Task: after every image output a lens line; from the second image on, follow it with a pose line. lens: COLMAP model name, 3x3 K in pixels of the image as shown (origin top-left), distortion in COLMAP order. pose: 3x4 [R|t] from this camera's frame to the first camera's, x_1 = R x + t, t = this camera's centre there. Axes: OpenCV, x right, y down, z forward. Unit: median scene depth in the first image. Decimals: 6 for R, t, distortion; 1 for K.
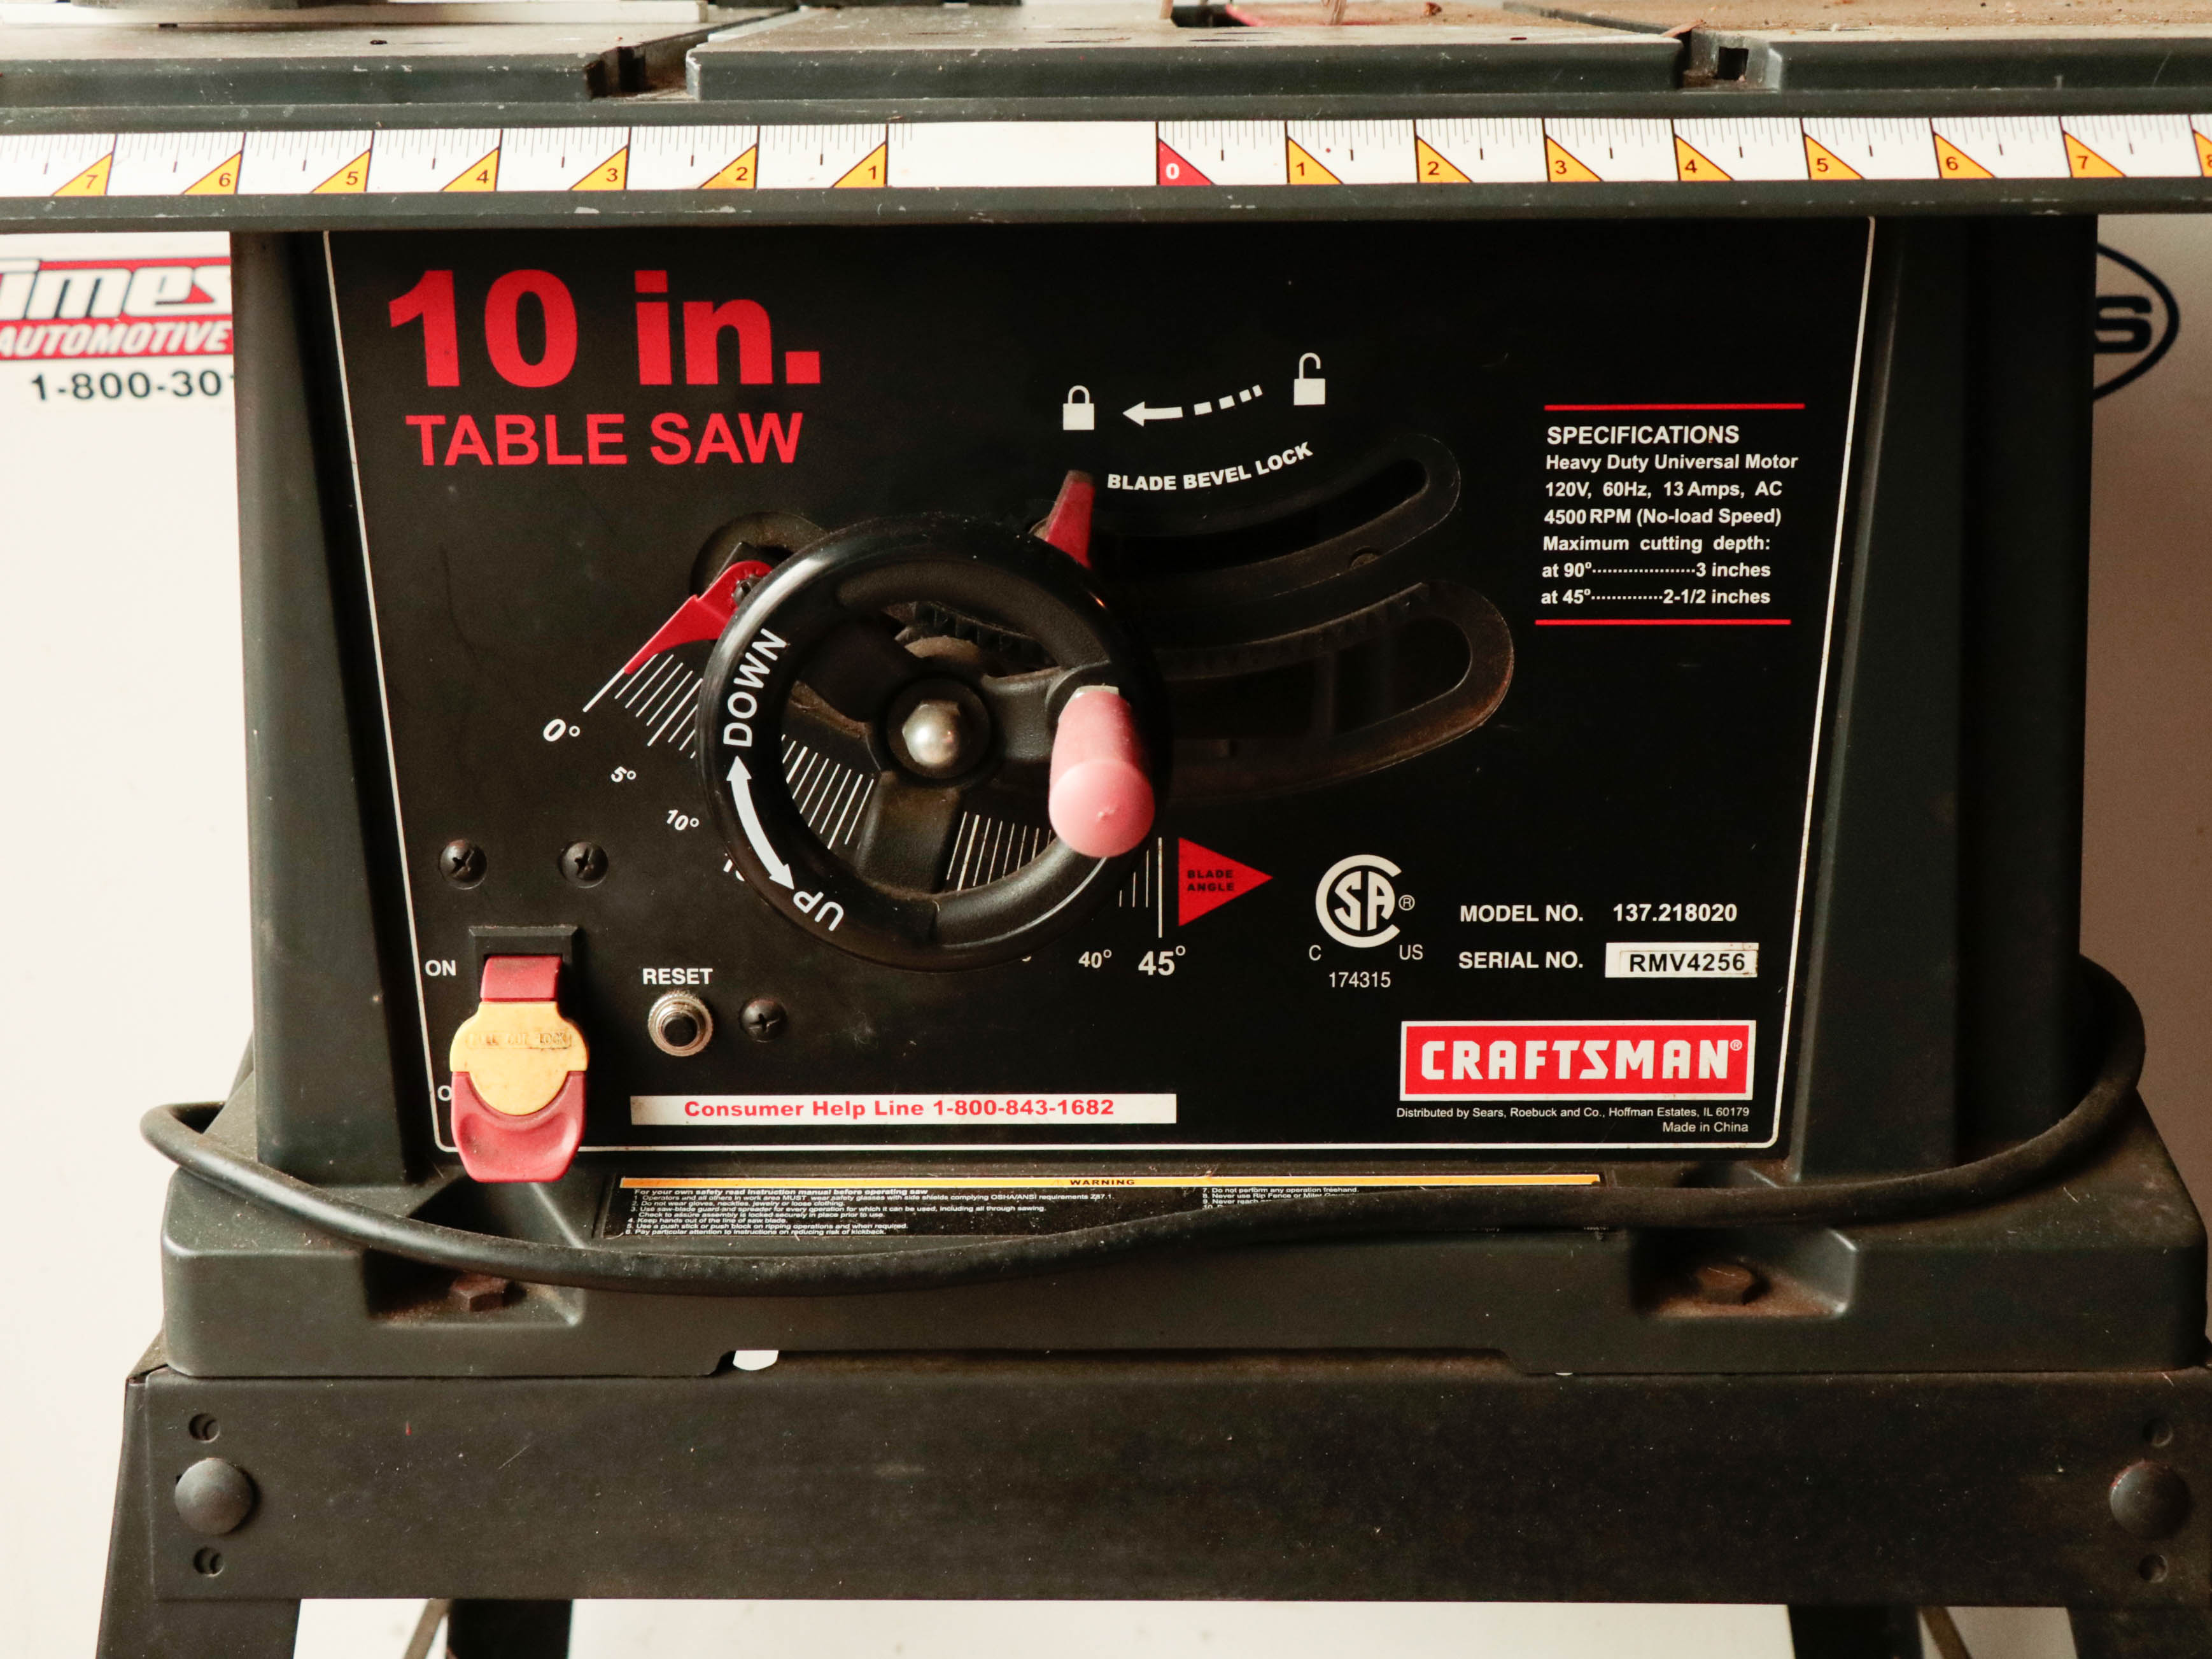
lens RADIAL K [[2521.3, 0, 1112.1], [0, 2521.3, 834.7], [0, 0, 1]] dist [0.007604, 0.000000]
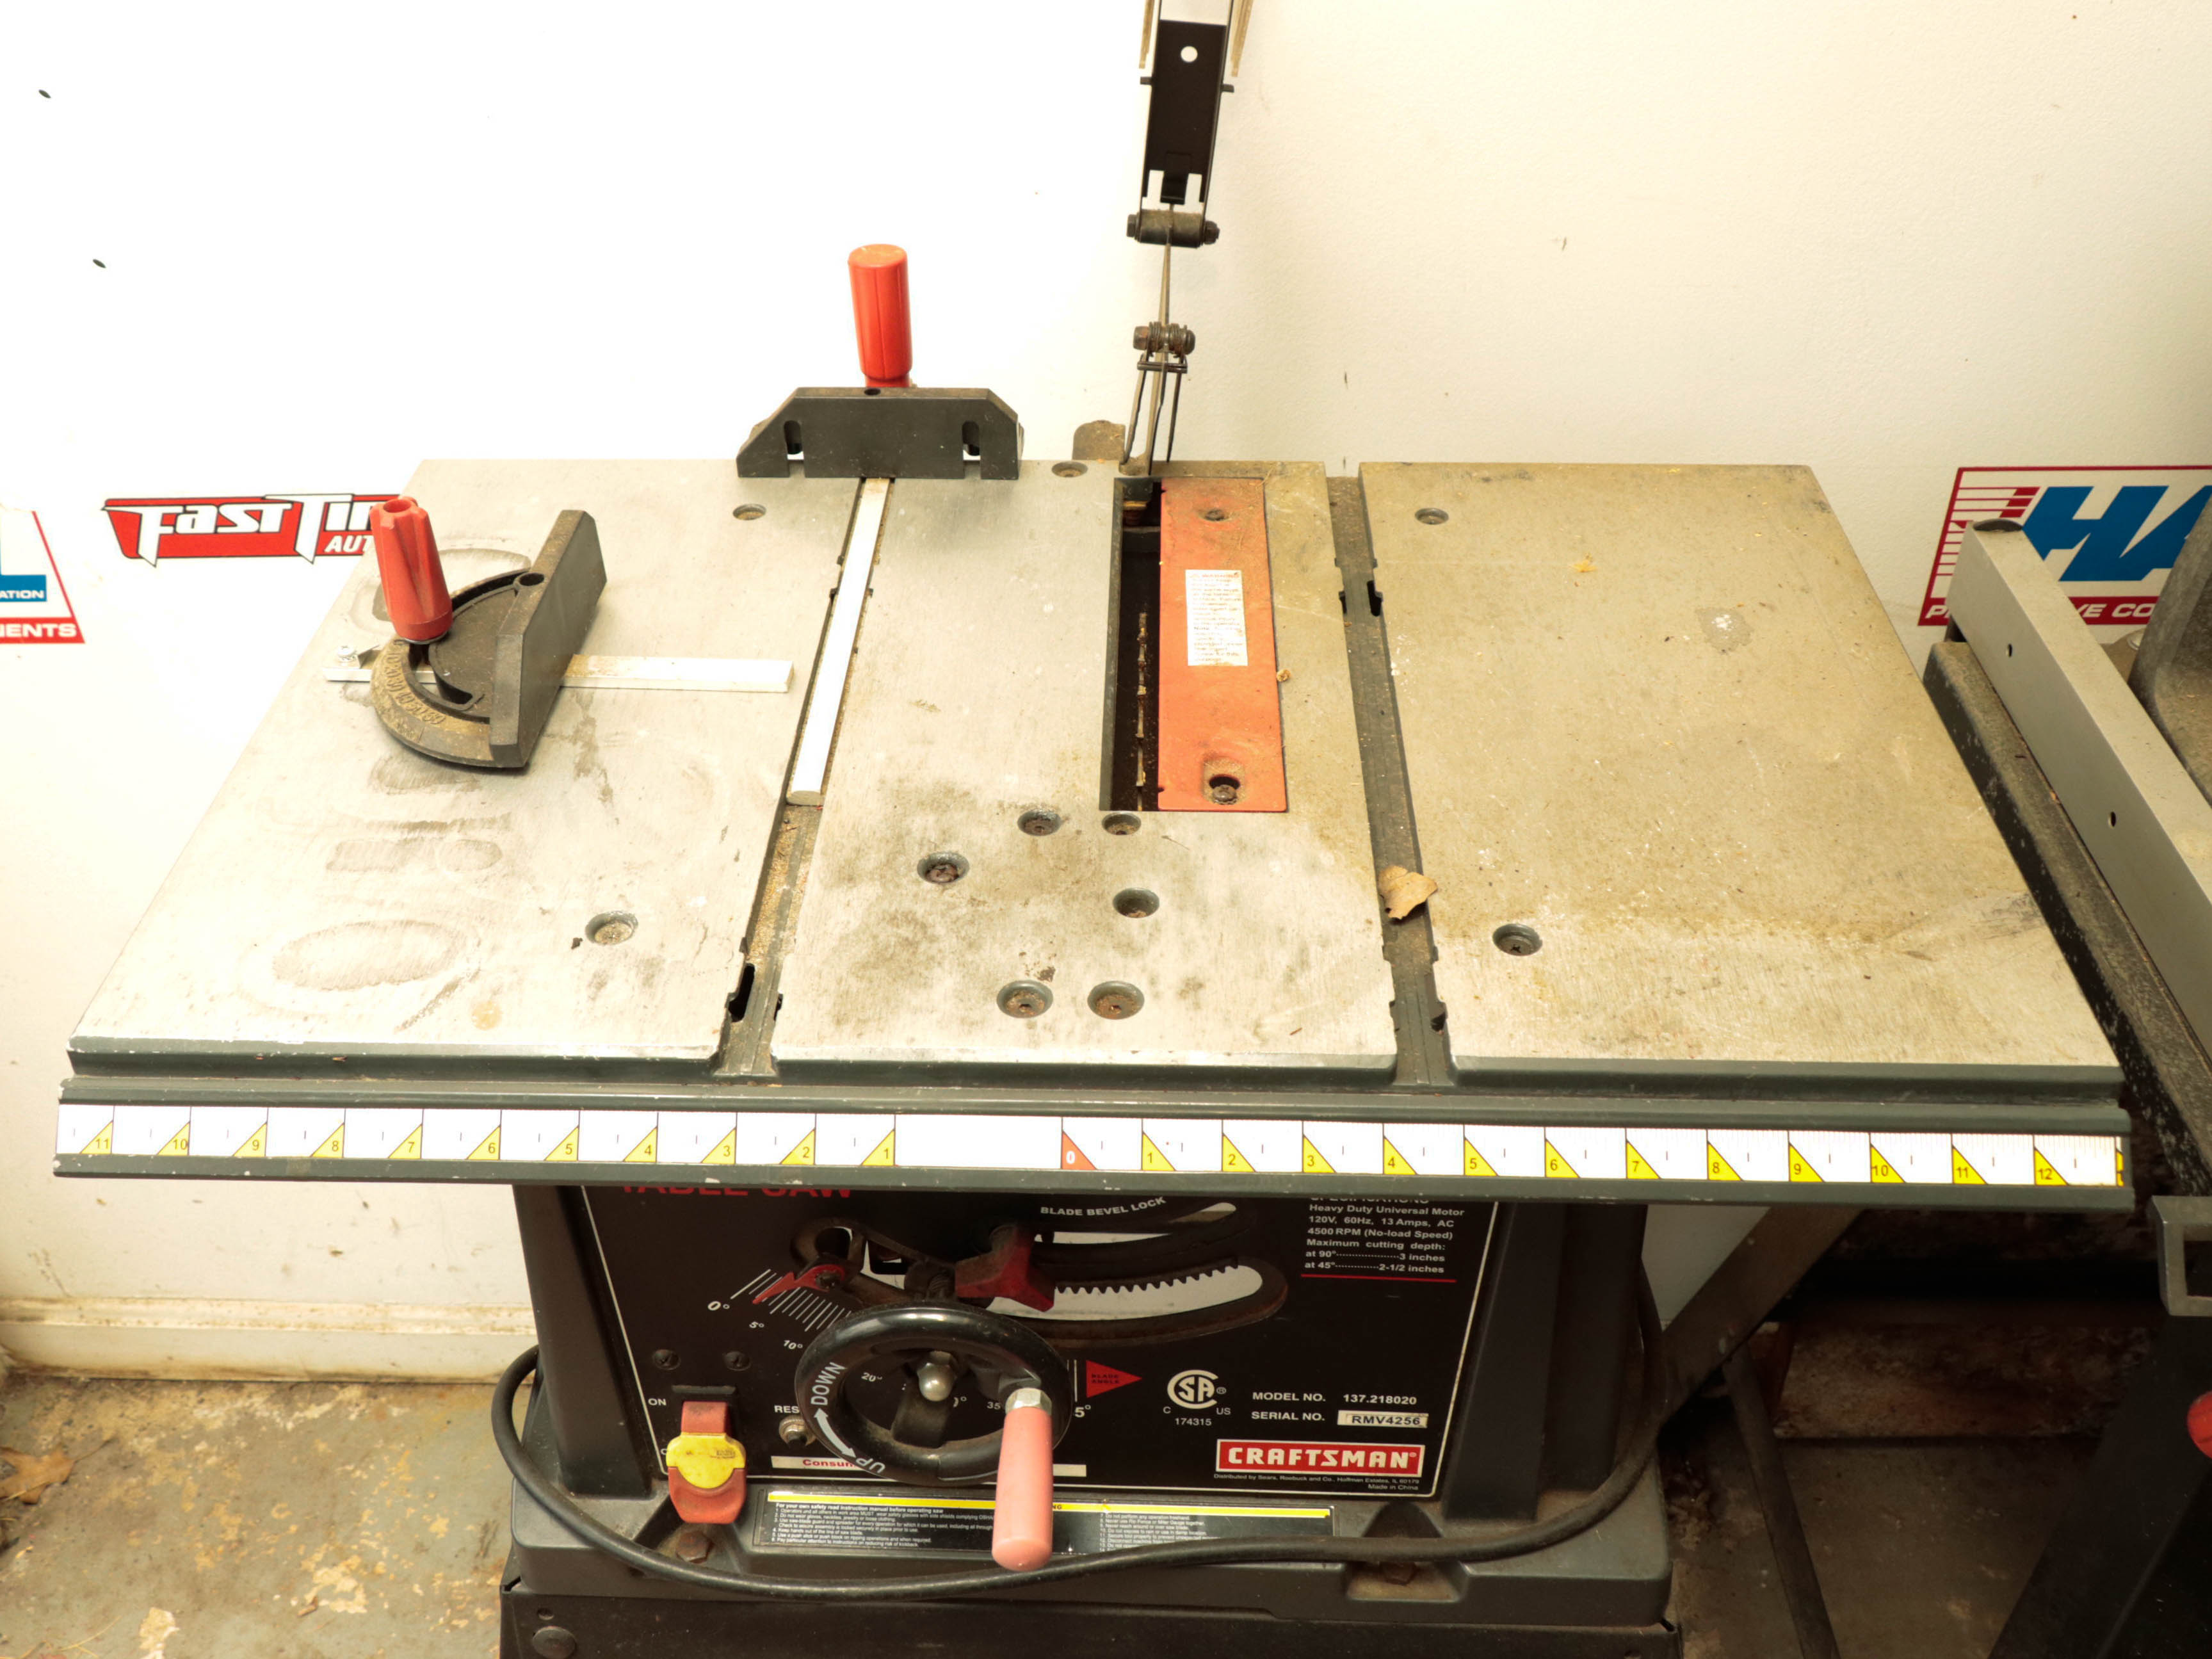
lens RADIAL K [[1751.5, 0, 1094.6], [0, 1751.5, 835.9], [0, 0, 1]] dist [-0.007589, -0.008529]
pose [[0.999589, 0.016426, -0.023506, 0.053465], [-0.008320, 0.950562, 0.310422, -0.692406], [0.027442, -0.310099, 0.950308, -0.003183]]
